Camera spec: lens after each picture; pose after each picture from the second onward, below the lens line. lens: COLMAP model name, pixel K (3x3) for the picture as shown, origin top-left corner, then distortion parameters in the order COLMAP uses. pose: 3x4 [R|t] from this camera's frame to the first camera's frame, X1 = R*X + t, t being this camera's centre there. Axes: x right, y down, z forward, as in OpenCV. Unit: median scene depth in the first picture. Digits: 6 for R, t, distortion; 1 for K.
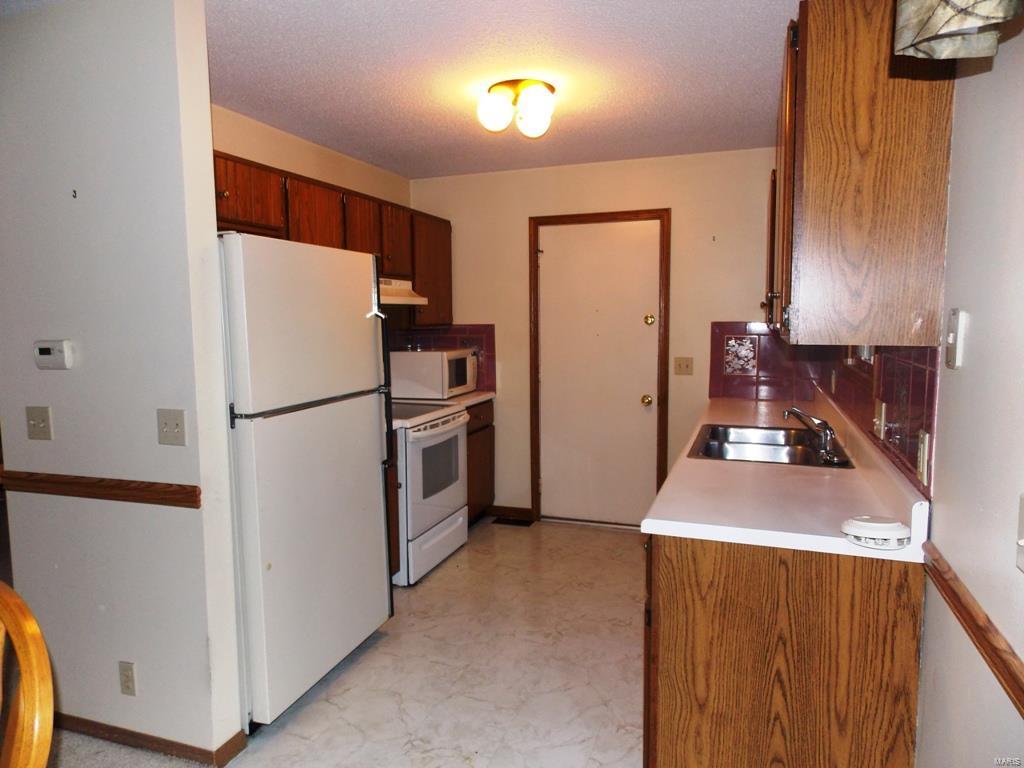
lens RADIAL K [[684.7, 0, 512.0], [0, 684.7, 384.0], [0, 0, 1]] dist [0.032771, -0.000685]
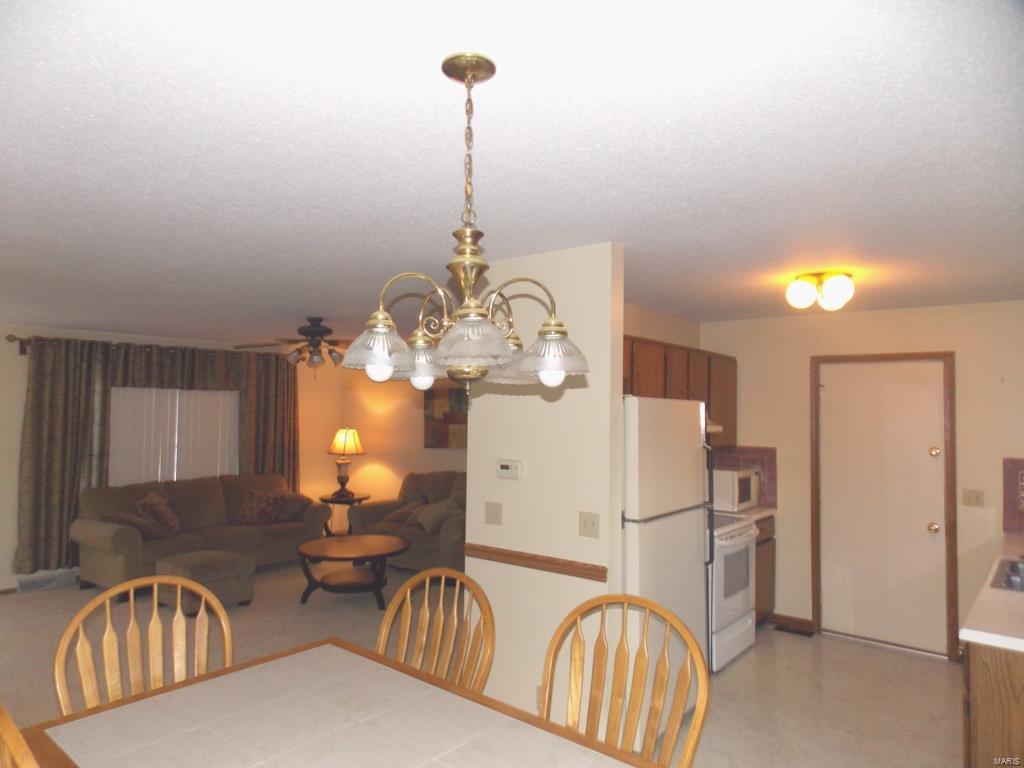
lens RADIAL K [[673.8, 0, 509.4], [0, 673.8, 377.9], [0, 0, 1]] dist [-0.004452, -0.004340]
pose [[0.943418, 0.012377, -0.331374, -0.085526], [-0.063686, 0.987463, -0.144431, -0.014616], [0.325432, 0.157363, 0.932379, -0.230468]]
